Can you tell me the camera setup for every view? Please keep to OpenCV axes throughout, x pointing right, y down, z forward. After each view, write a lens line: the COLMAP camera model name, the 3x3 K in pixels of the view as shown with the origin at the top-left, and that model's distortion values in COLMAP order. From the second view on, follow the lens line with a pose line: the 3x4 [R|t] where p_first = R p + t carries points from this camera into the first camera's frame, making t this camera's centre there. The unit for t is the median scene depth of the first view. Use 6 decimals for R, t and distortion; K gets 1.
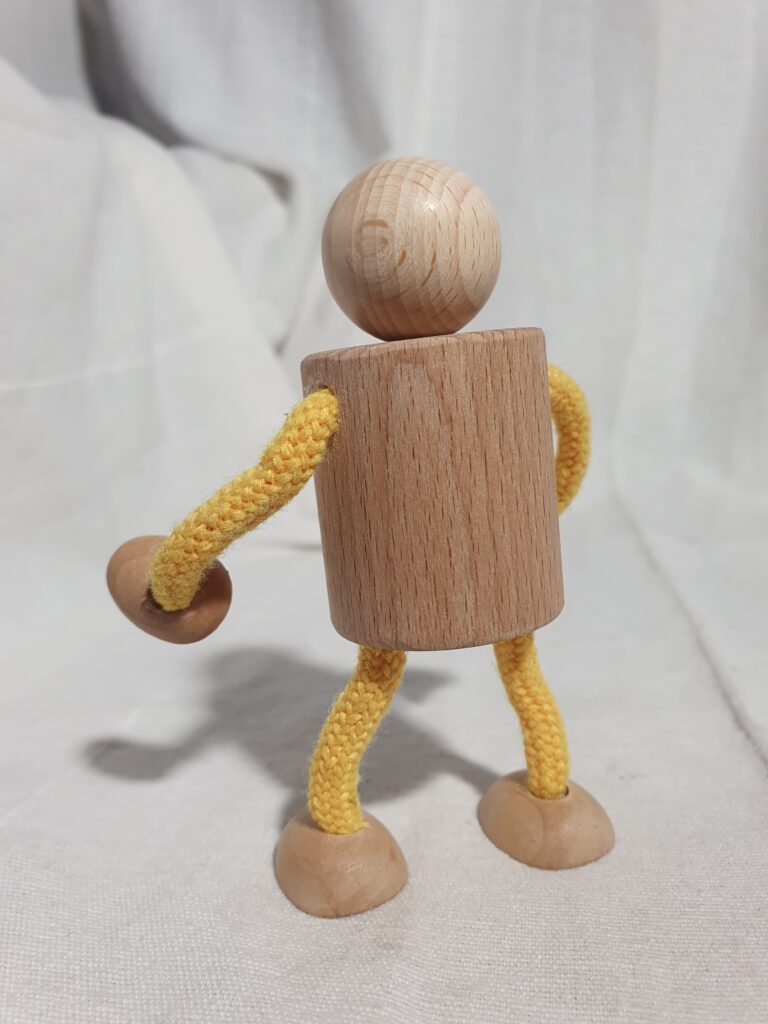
lens RADIAL K [[838.8, 0, 386.2], [0, 838.8, 476.2], [0, 0, 1]] dist [0.003657, 0.002002]
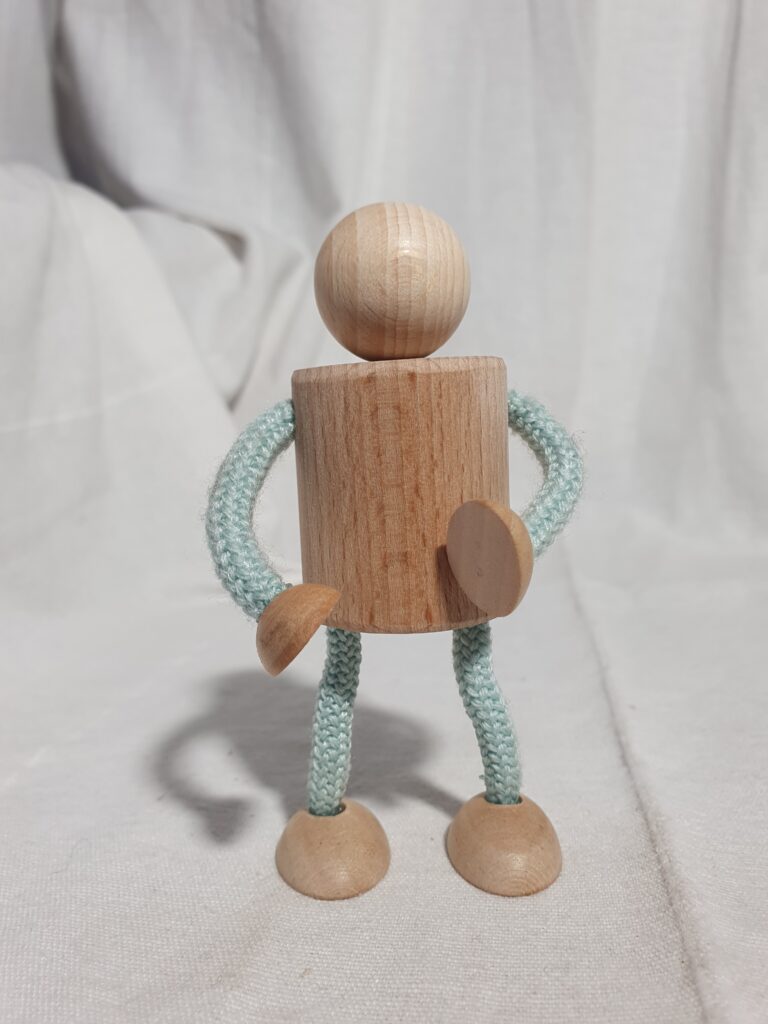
lens RADIAL K [[835.6, 0, 379.7], [0, 835.6, 469.8], [0, 0, 1]] dist [0.009616, 0.005880]
pose [[0.999975, -0.001949, 0.006850, 0.171001], [0.002421, 0.997570, -0.069636, 0.018349], [-0.006698, 0.069651, 0.997549, -0.064209]]
